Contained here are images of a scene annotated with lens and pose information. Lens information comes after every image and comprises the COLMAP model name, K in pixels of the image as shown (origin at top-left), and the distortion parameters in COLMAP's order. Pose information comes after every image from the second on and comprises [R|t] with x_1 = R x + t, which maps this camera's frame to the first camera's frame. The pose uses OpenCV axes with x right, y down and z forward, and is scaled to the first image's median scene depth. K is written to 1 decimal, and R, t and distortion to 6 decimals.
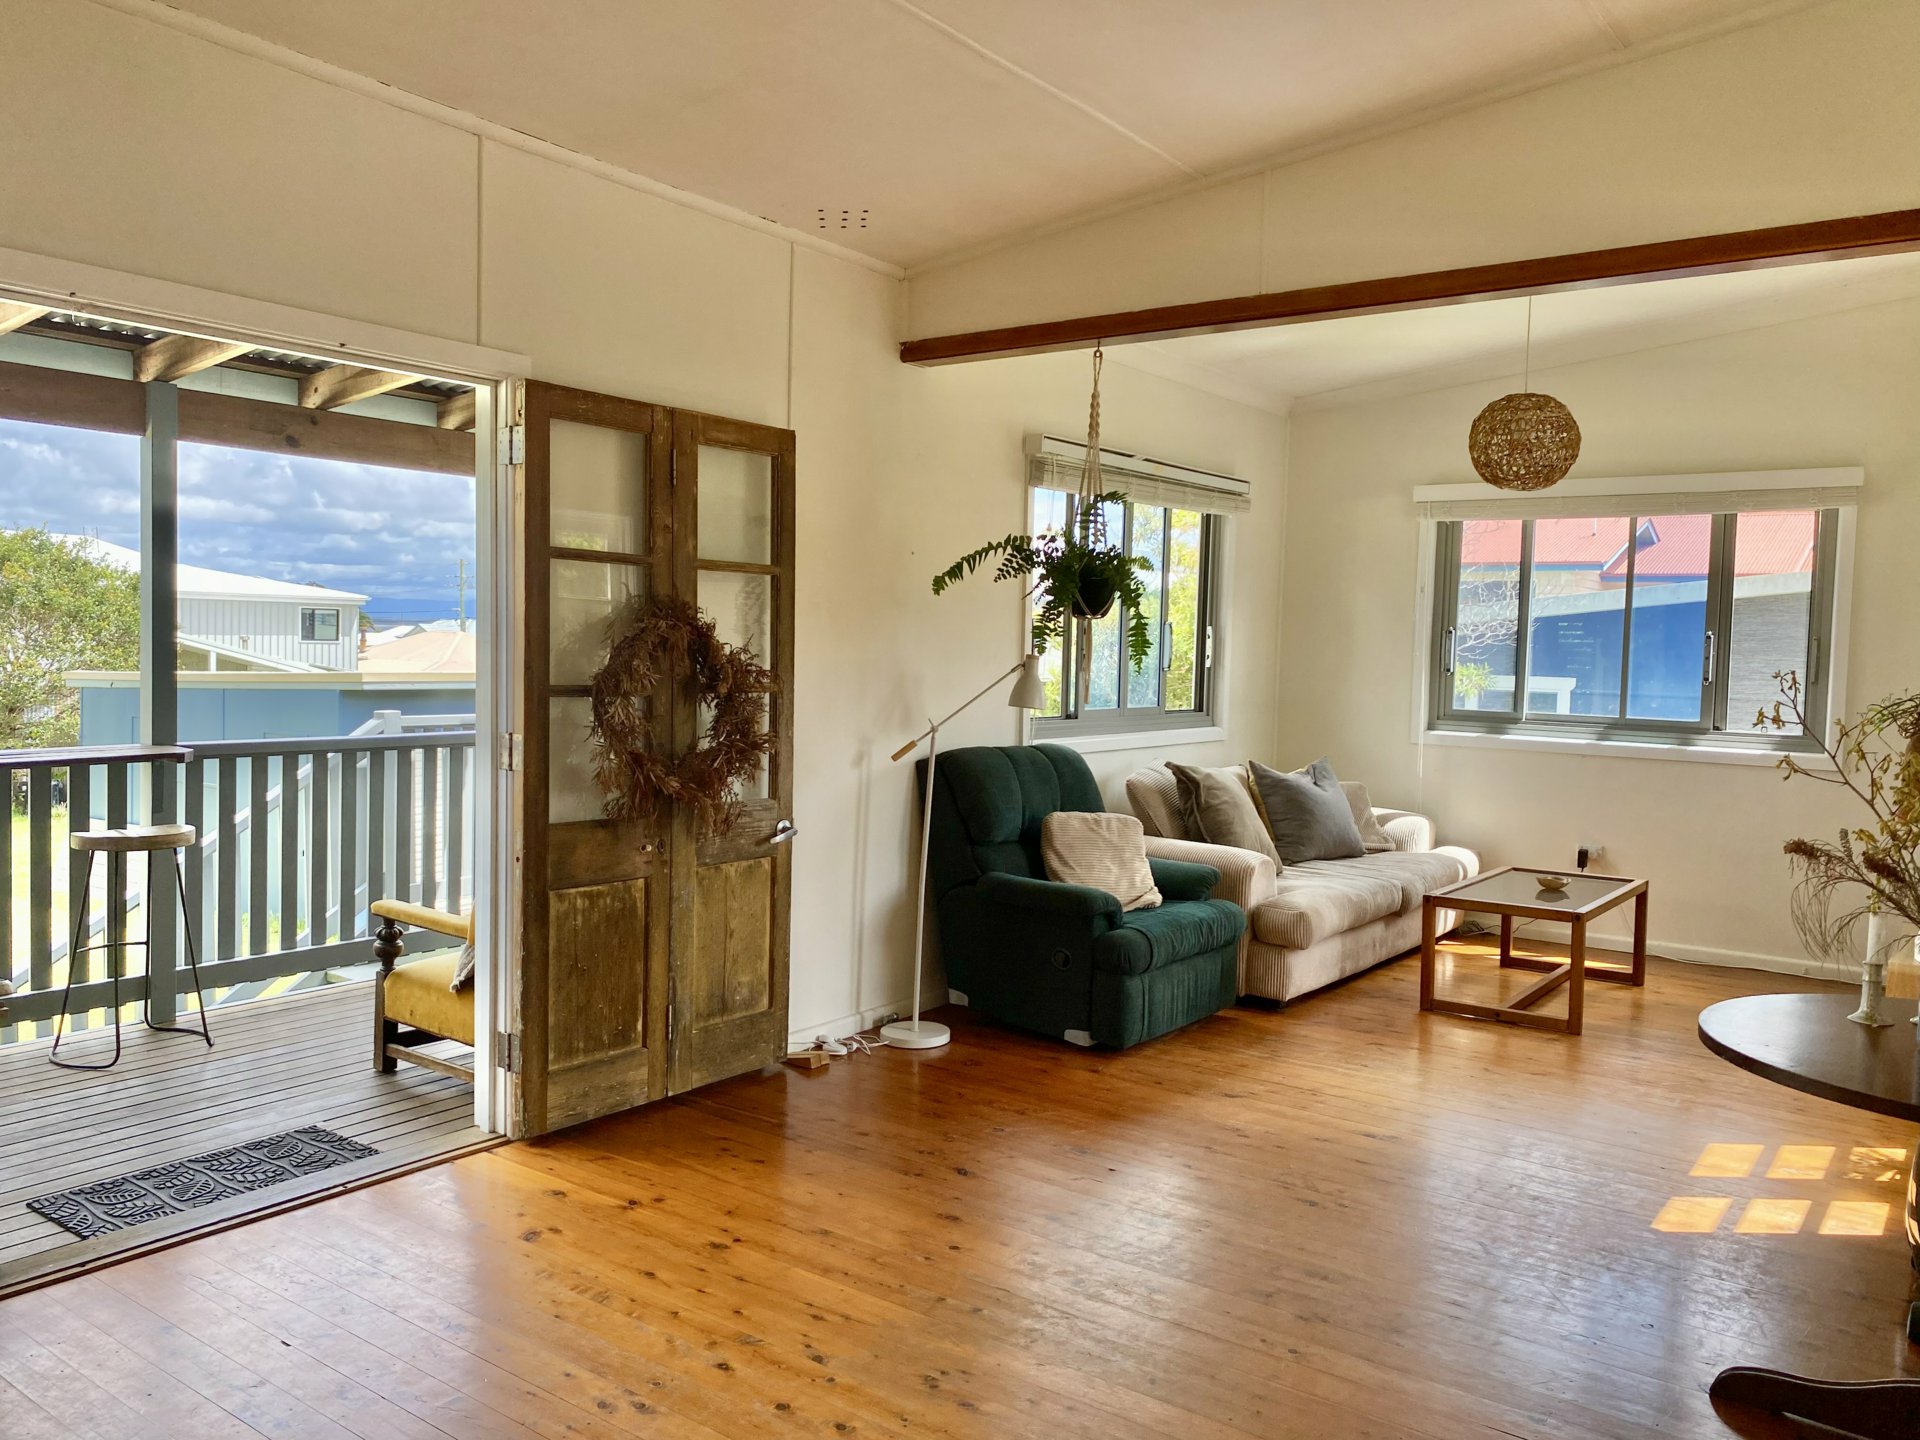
lens RADIAL K [[1436.9, 0, 960.0], [0, 1436.9, 720.0], [0, 0, 1]] dist [0.021836, 0.000186]
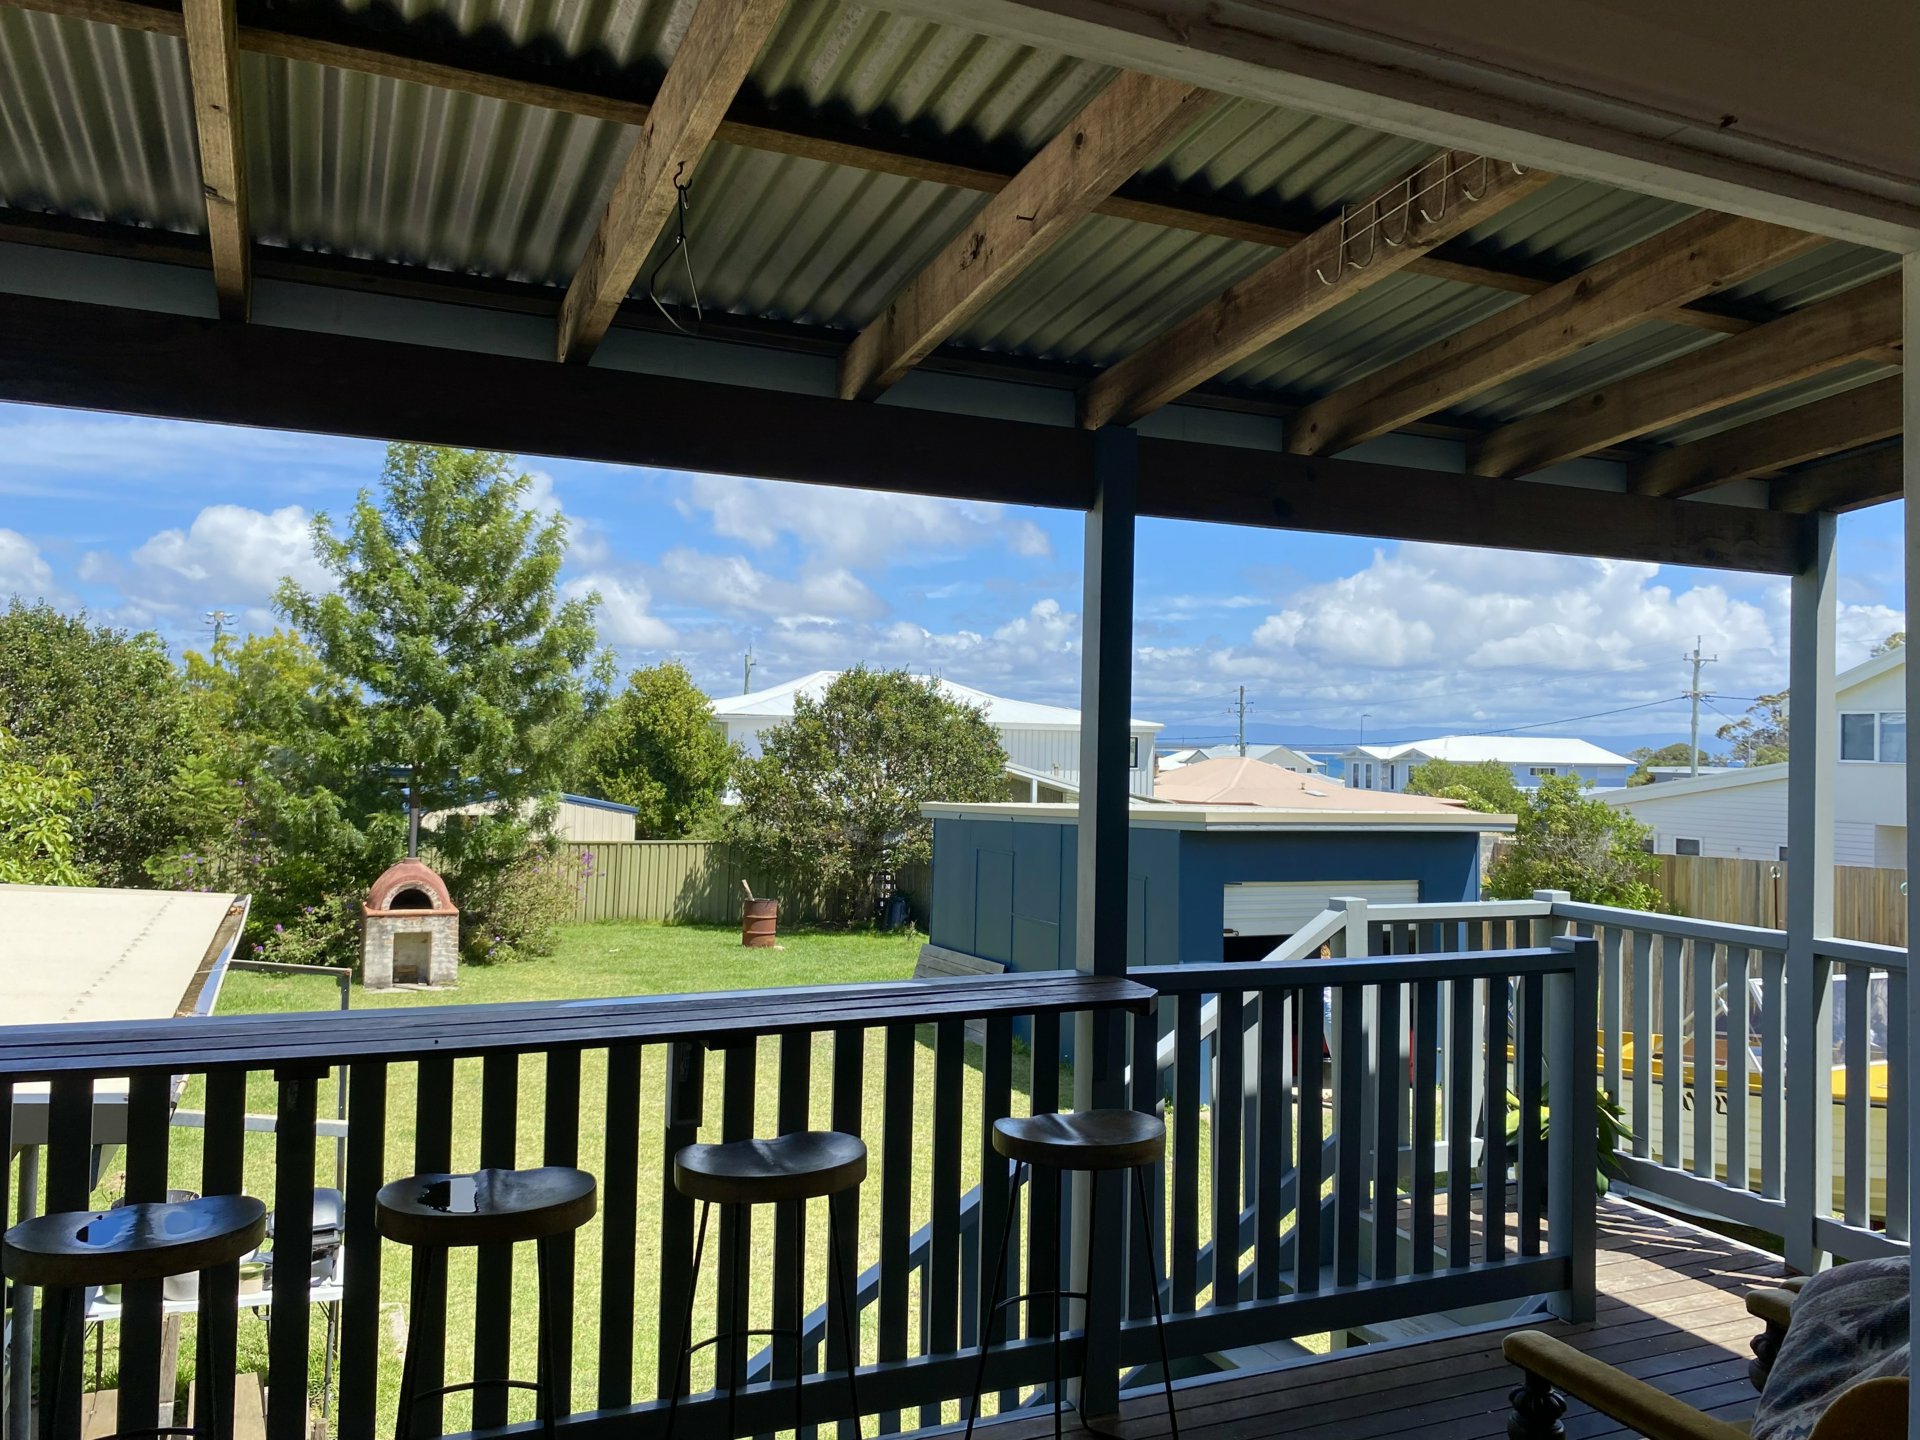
lens RADIAL K [[1436.9, 0, 960.0], [0, 1436.9, 720.0], [0, 0, 1]] dist [0.021836, 0.000186]
pose [[0.868703, -0.022629, -0.494817, -0.088063], [-0.018618, 0.996758, -0.078270, -0.014809], [0.494984, 0.077206, 0.865465, 0.123545]]
